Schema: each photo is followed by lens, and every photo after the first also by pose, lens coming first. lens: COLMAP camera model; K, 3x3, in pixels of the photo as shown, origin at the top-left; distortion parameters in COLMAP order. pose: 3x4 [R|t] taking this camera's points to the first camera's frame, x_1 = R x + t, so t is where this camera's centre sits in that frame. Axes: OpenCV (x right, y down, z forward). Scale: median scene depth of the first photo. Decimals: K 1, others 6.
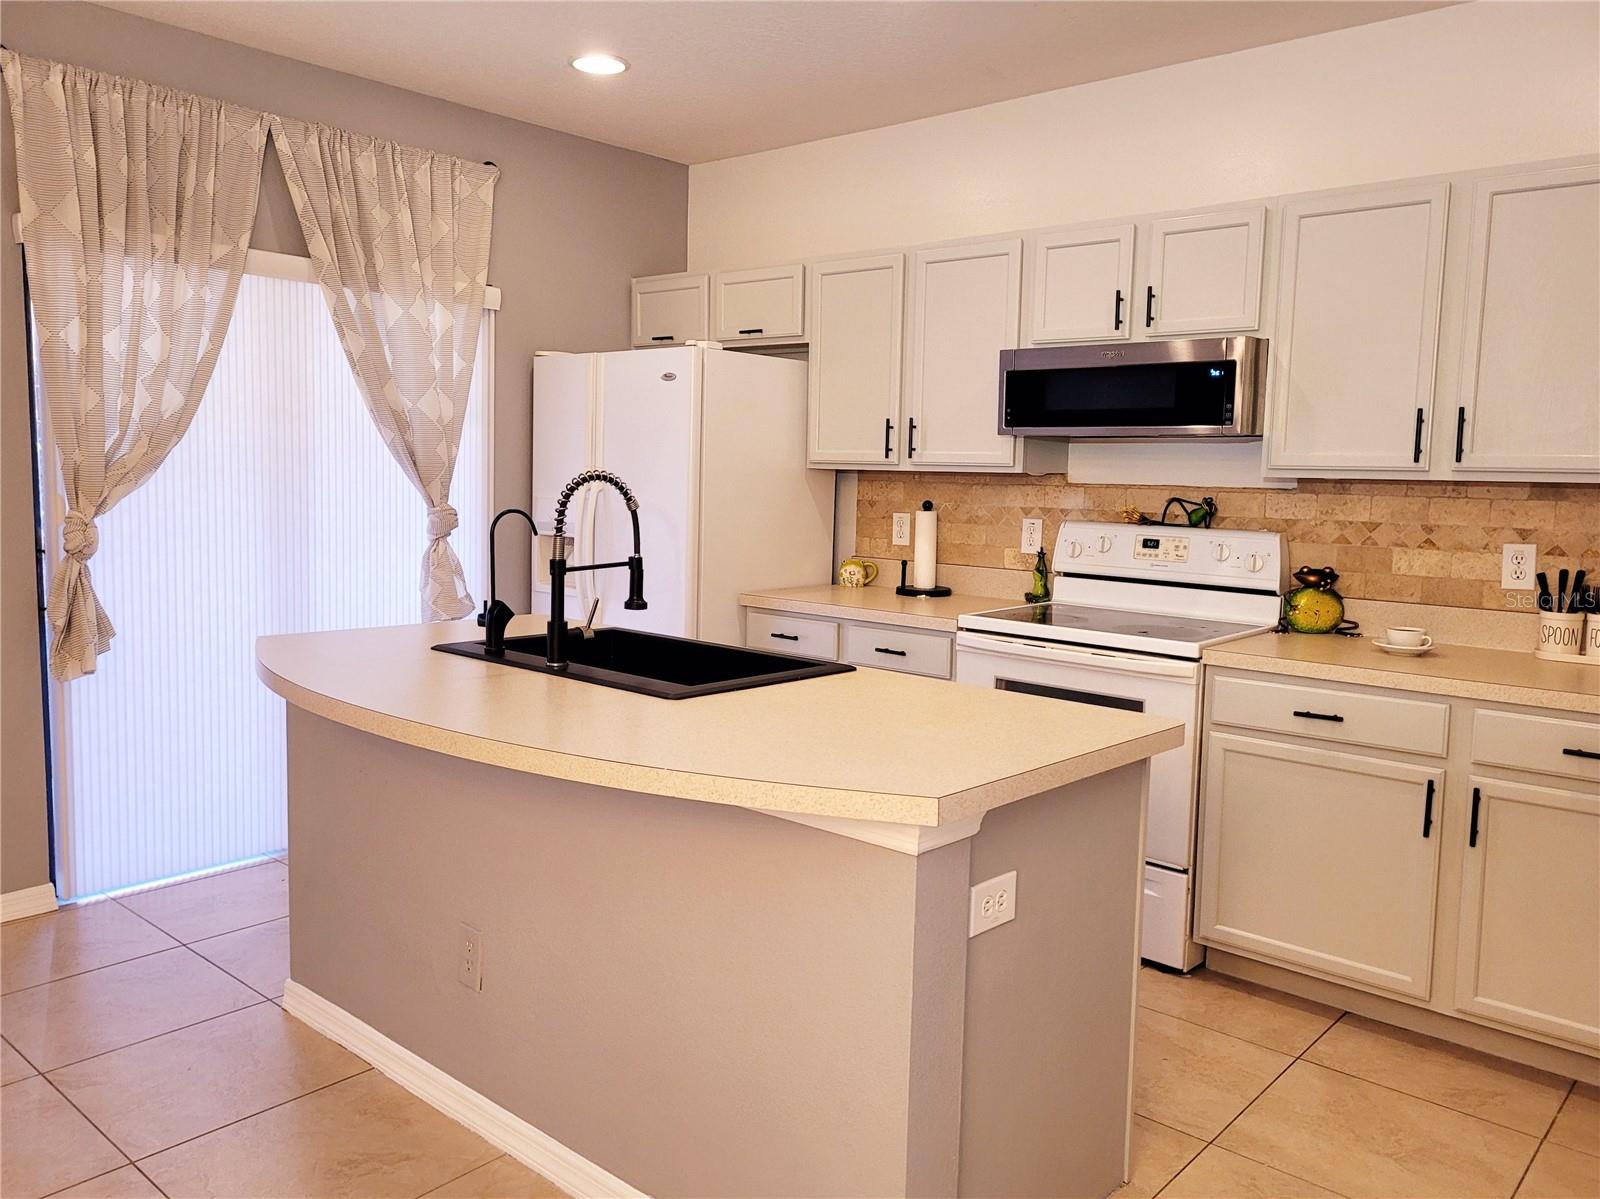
lens RADIAL K [[1225.8, 0, 804.8], [0, 1225.8, 578.9], [0, 0, 1]] dist [0.041014, -0.011355]
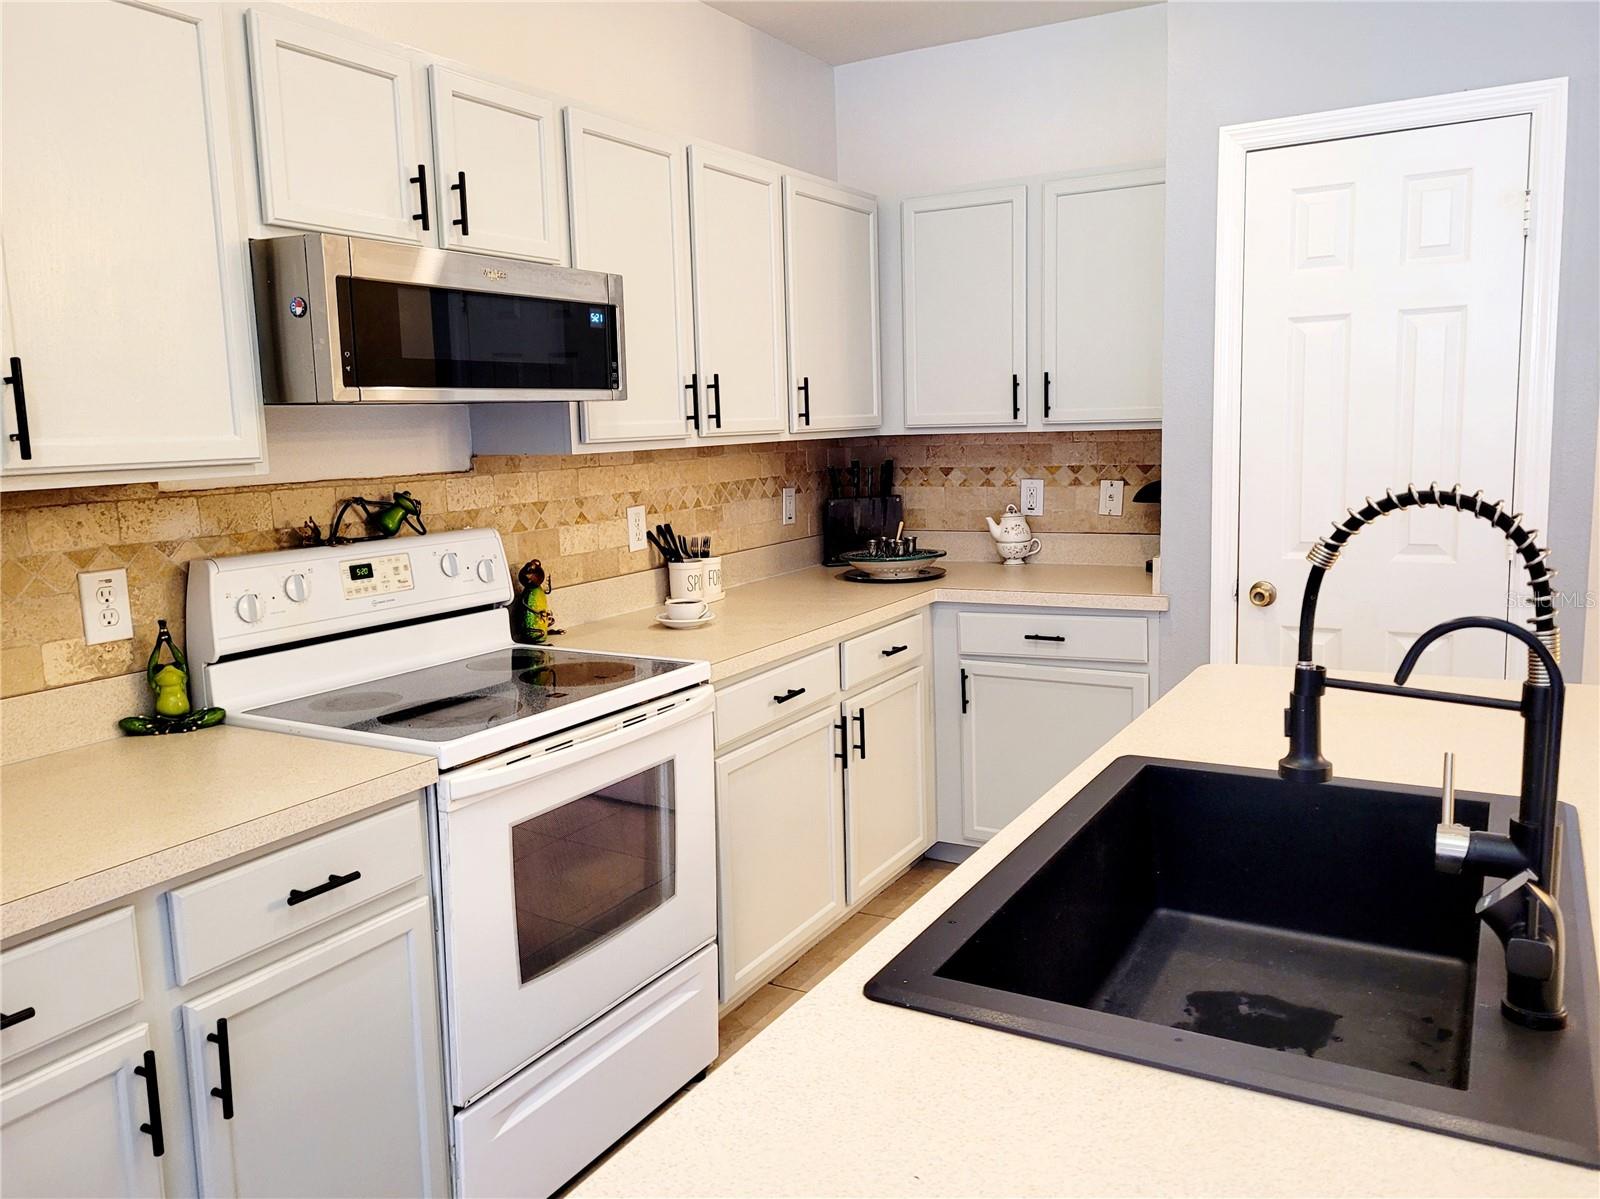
lens RADIAL K [[1225.8, 0, 804.8], [0, 1225.8, 578.9], [0, 0, 1]] dist [0.041014, -0.011355]
pose [[-0.205109, -0.143349, 0.968185, -0.391012], [0.114128, 0.978965, 0.169123, -0.108435], [-0.972062, 0.145186, -0.184434, 0.907566]]
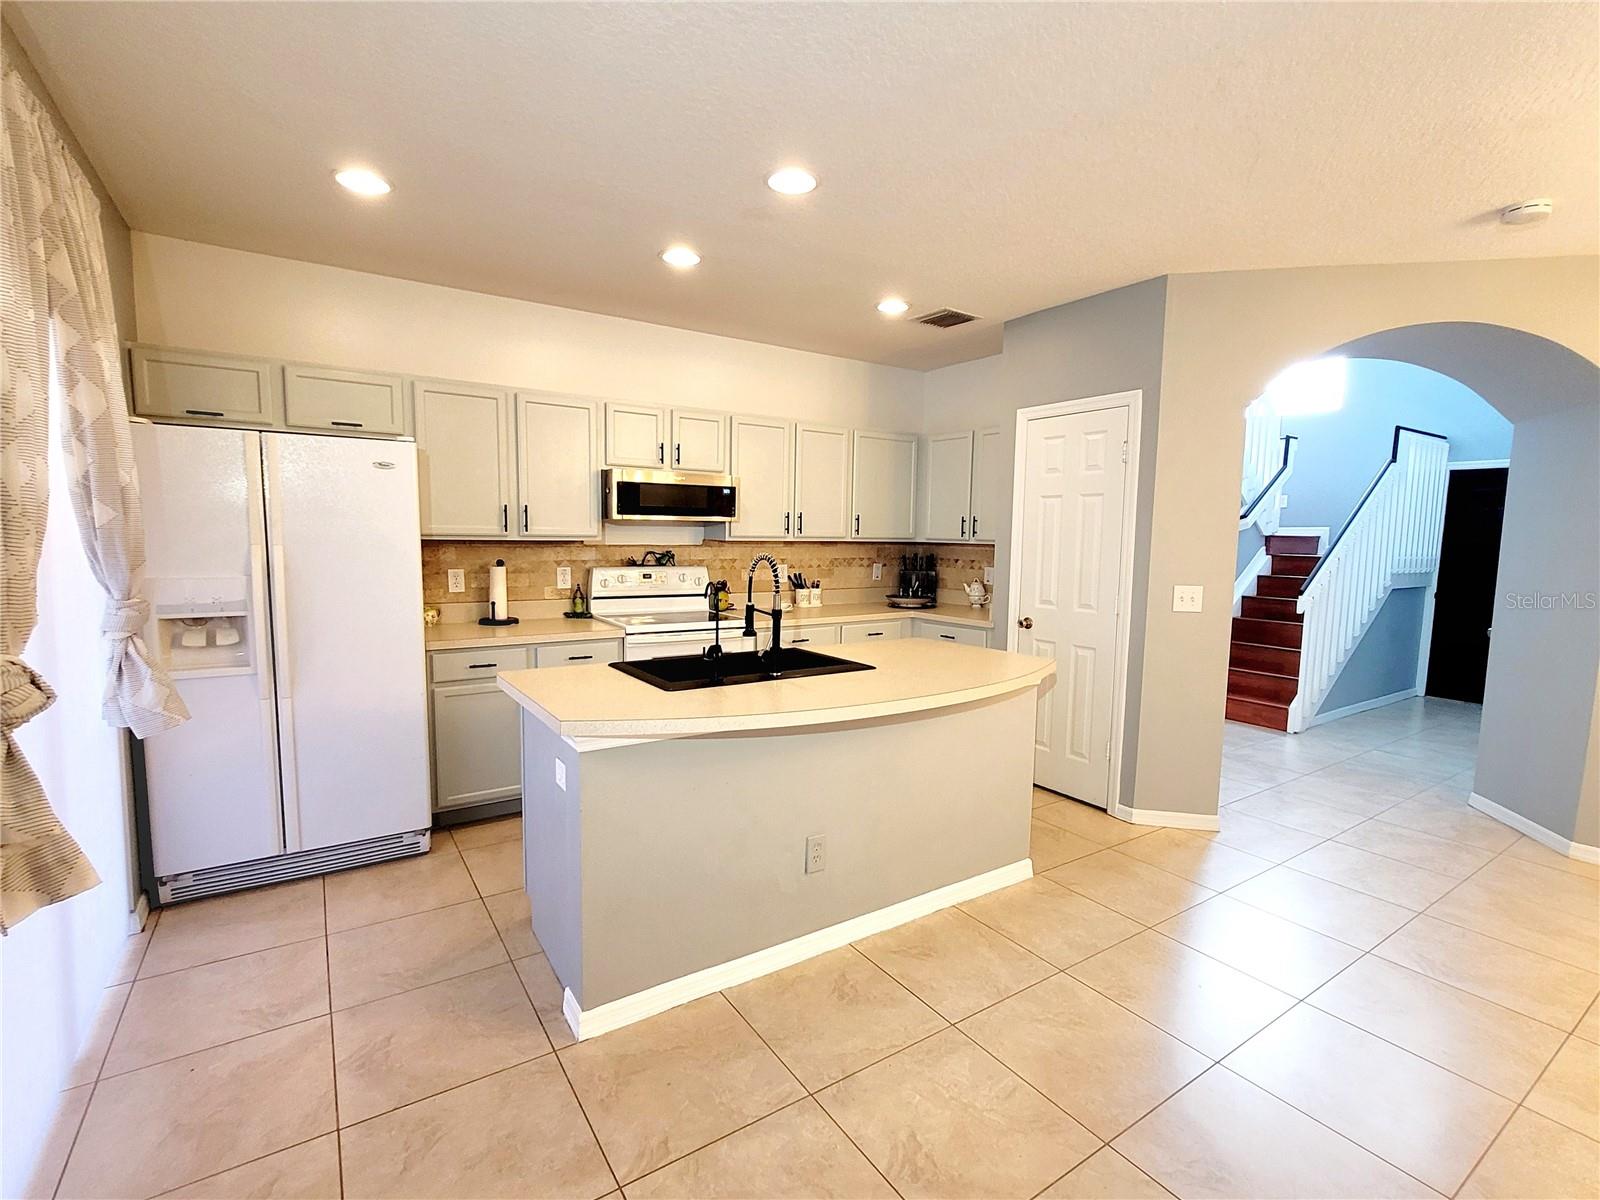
lens RADIAL K [[748.2, 0, 799.5], [0, 748.2, 608.3], [0, 0, 1]] dist [-0.000271, 0.001206]
pose [[0.256079, -0.116465, 0.959614, -0.775423], [0.078365, 0.991949, 0.099478, -0.076810], [-0.963474, 0.049726, 0.263144, 0.483059]]
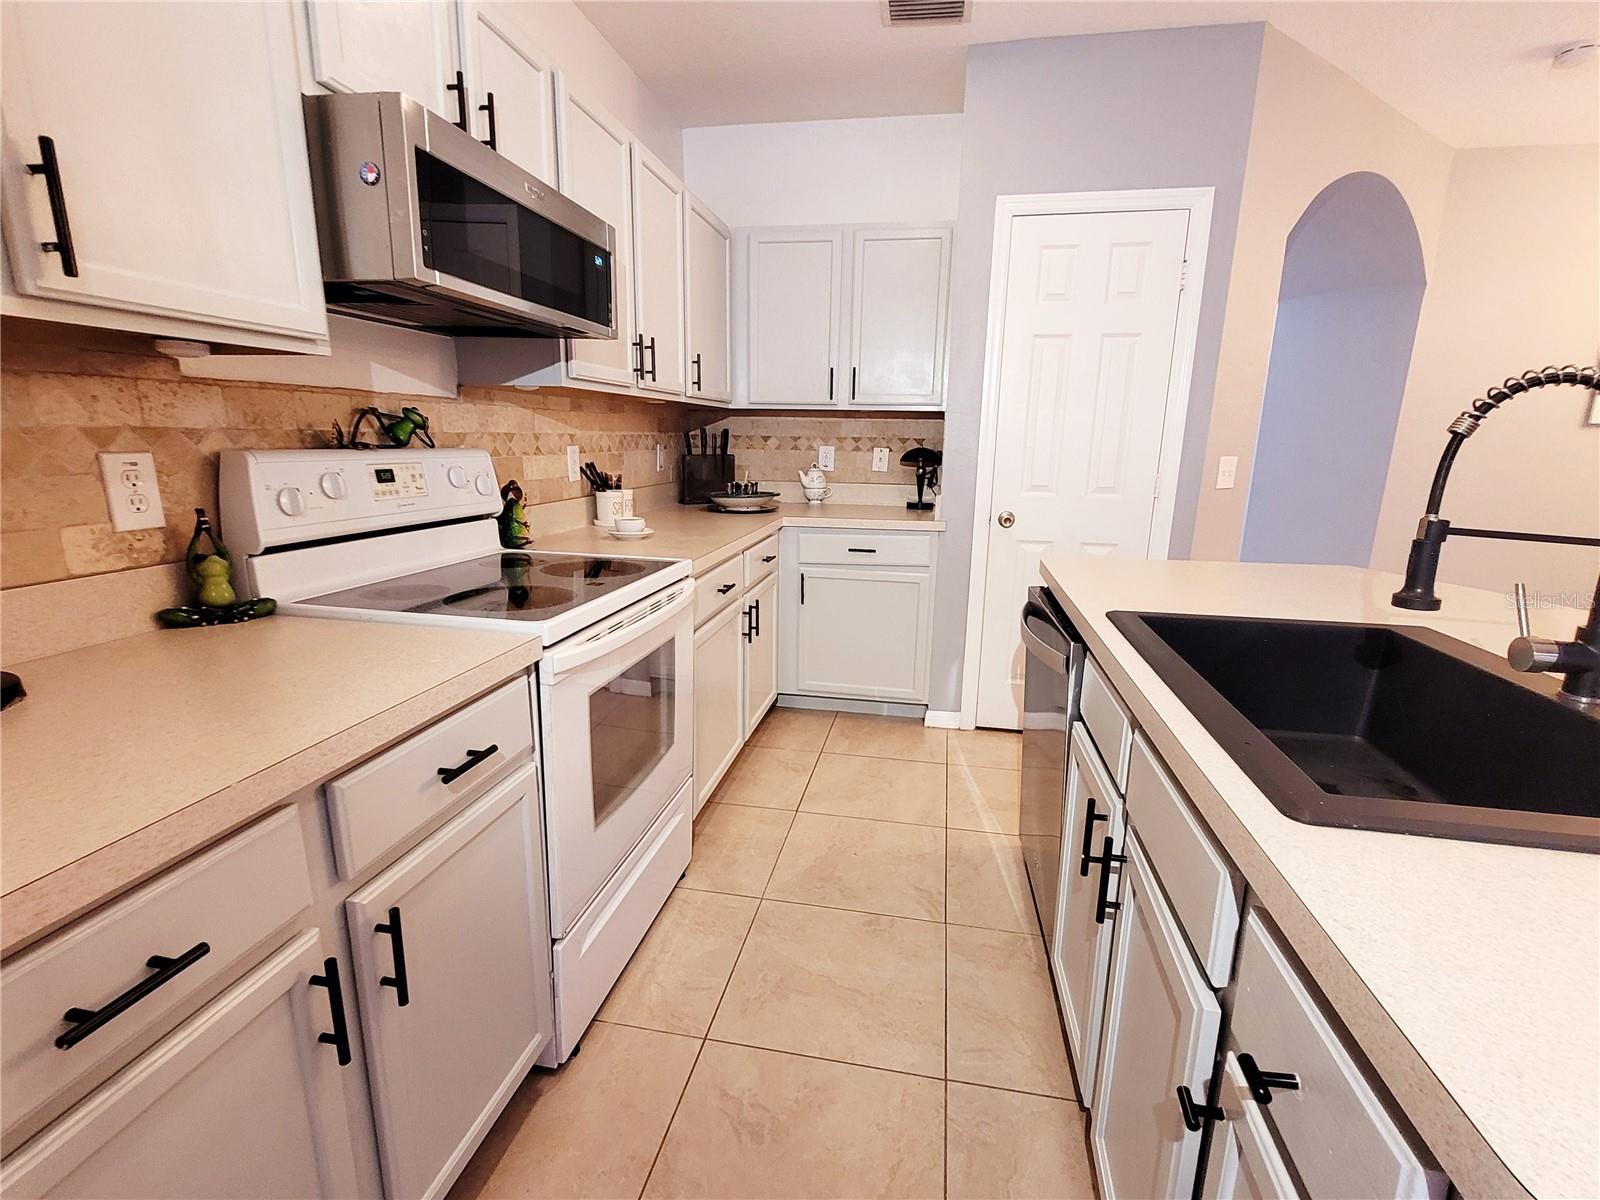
lens RADIAL K [[748.2, 0, 799.5], [0, 748.2, 608.3], [0, 0, 1]] dist [-0.000271, 0.001206]
pose [[-0.507418, -0.223441, 0.832226, -0.207417], [0.050196, 0.956491, 0.287410, -0.067790], [-0.860237, 0.187611, -0.474126, 1.027581]]
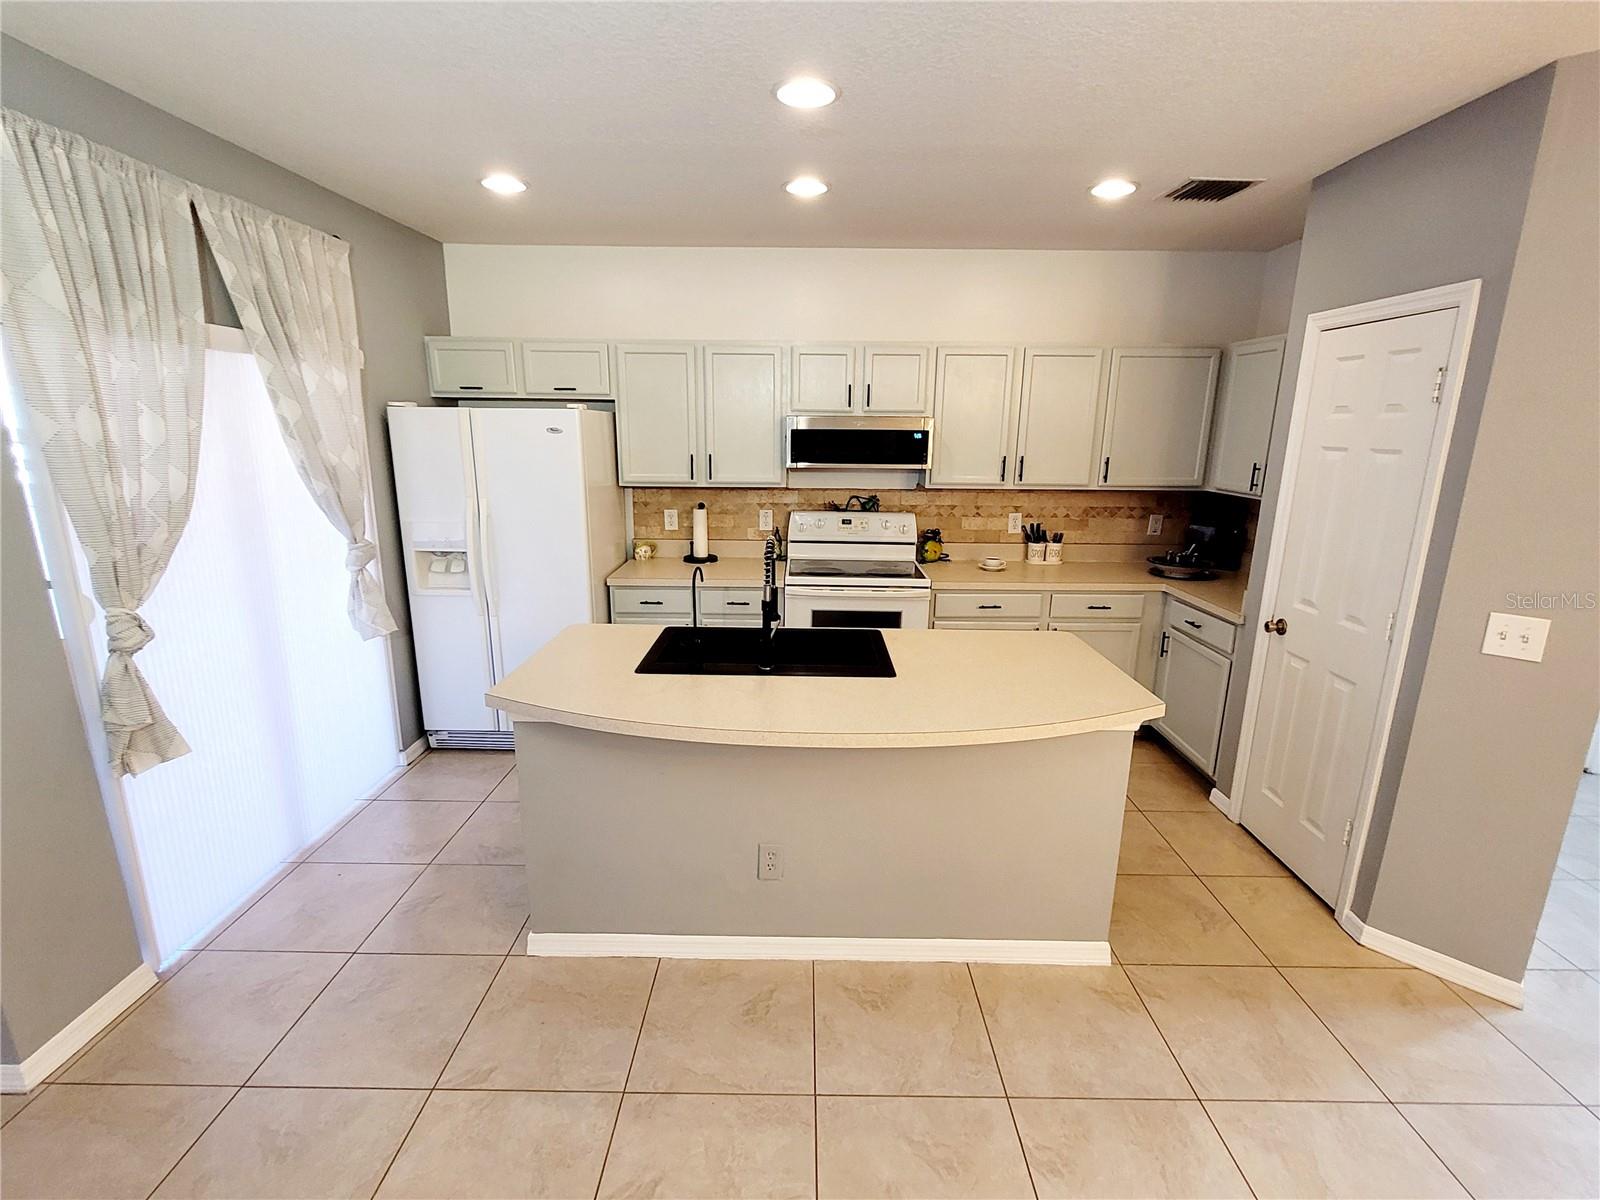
lens RADIAL K [[748.2, 0, 799.5], [0, 748.2, 608.3], [0, 0, 1]] dist [-0.000271, 0.001206]
pose [[0.754729, -0.173676, 0.632631, -0.511532], [0.066562, 0.979617, 0.189526, -0.120919], [-0.652652, -0.100932, 0.750905, 0.193175]]
